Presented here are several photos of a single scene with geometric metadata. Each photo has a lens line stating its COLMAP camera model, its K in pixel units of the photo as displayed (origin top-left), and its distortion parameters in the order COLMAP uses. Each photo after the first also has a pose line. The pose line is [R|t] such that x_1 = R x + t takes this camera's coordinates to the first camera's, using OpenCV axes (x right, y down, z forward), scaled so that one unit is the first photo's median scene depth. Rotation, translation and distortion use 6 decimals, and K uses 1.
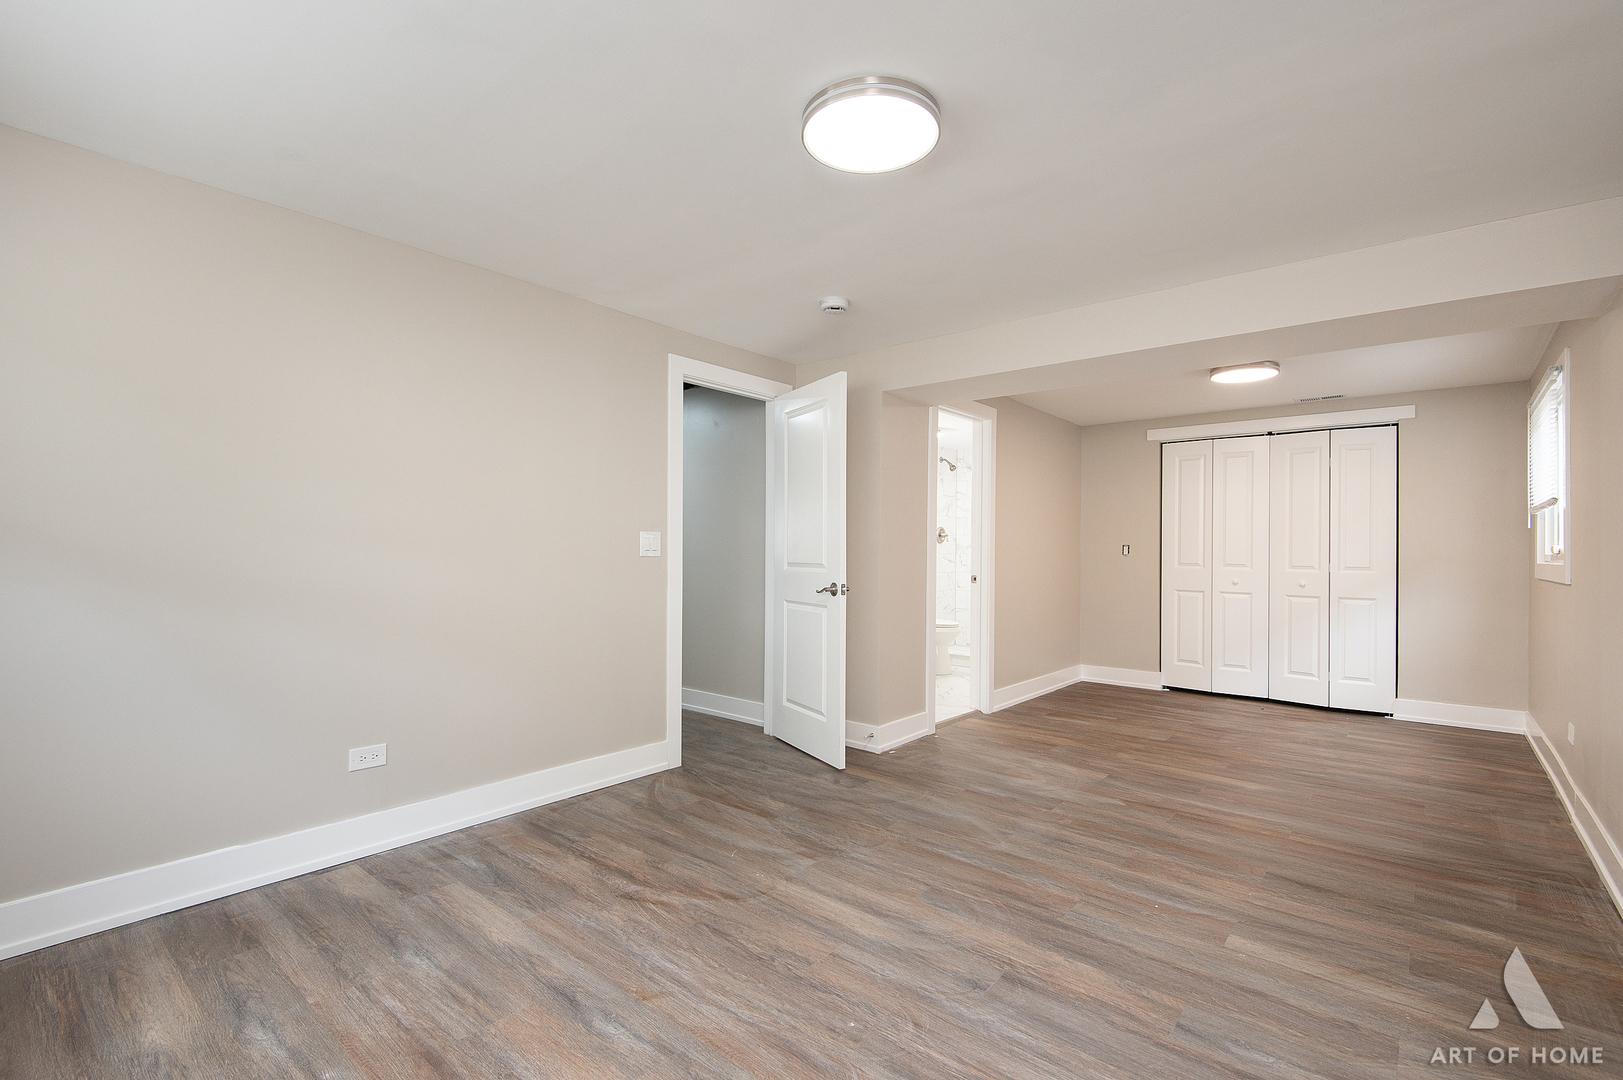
lens RADIAL K [[730.2, 0, 805.1], [0, 730.2, 544.3], [0, 0, 1]] dist [0.041265, -0.024255]
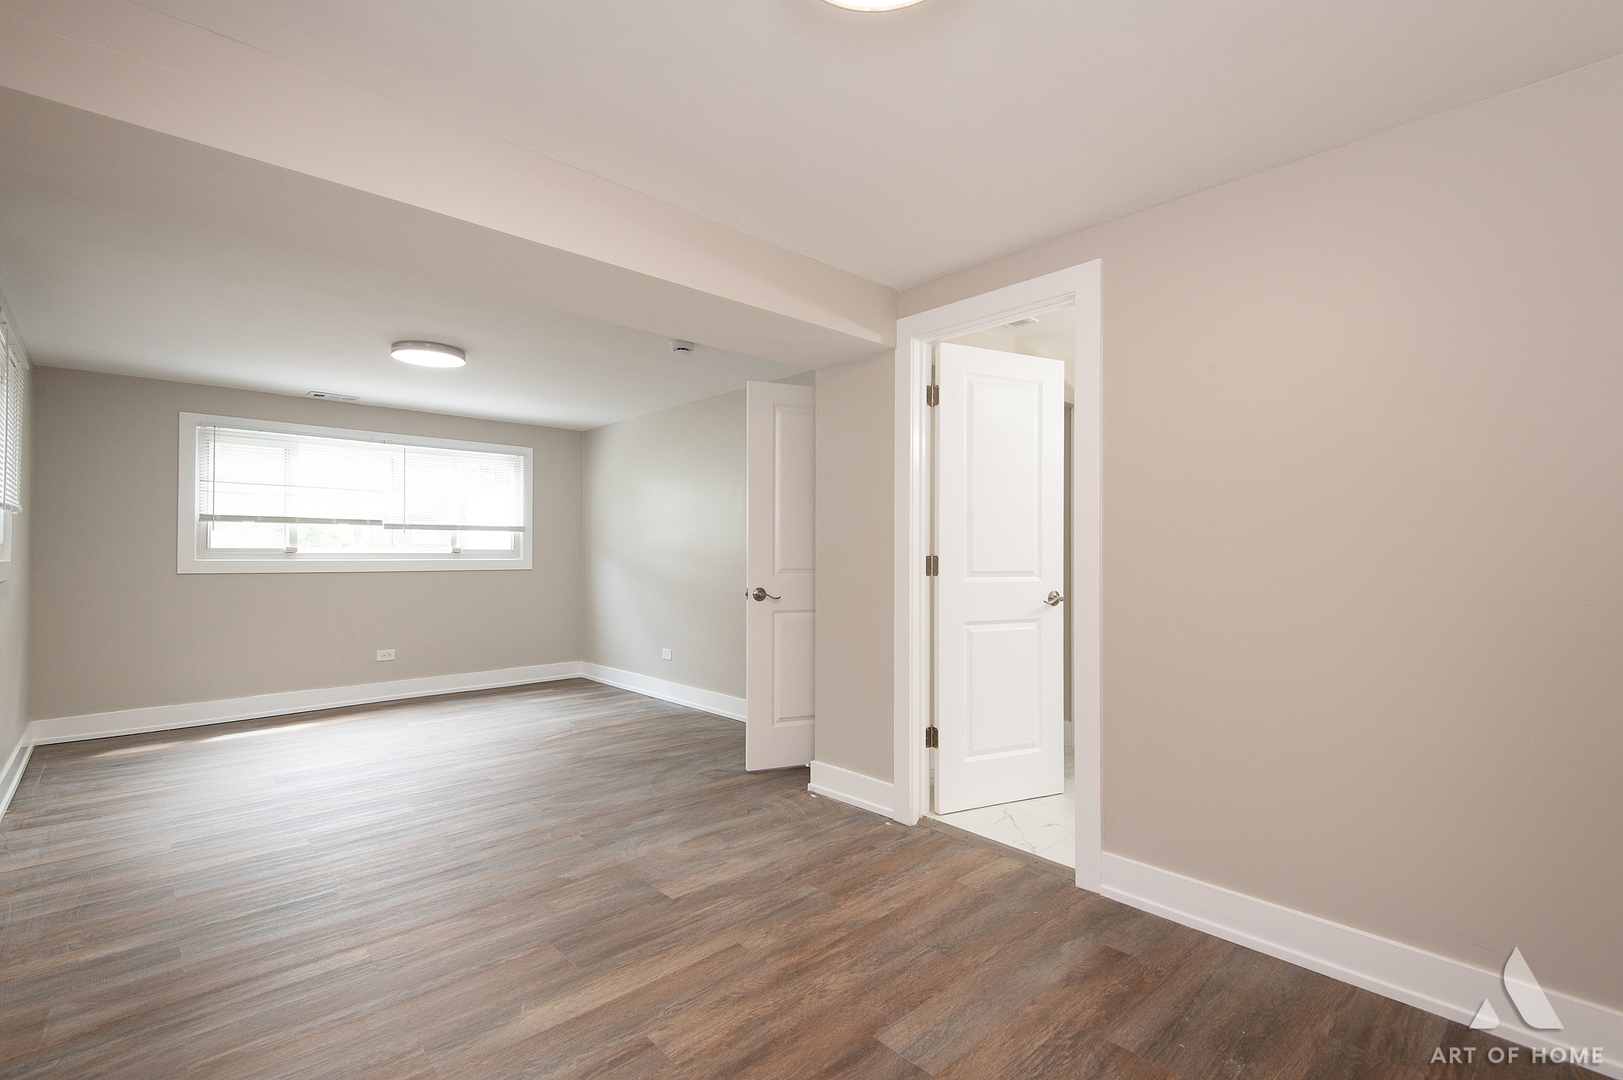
lens RADIAL K [[730.2, 0, 805.1], [0, 730.2, 544.3], [0, 0, 1]] dist [0.041265, -0.024255]
pose [[-0.110308, -0.019683, -0.993703, 1.029743], [-0.003817, 0.999805, -0.019380, 0.014489], [0.993890, 0.001655, -0.110362, 1.167002]]
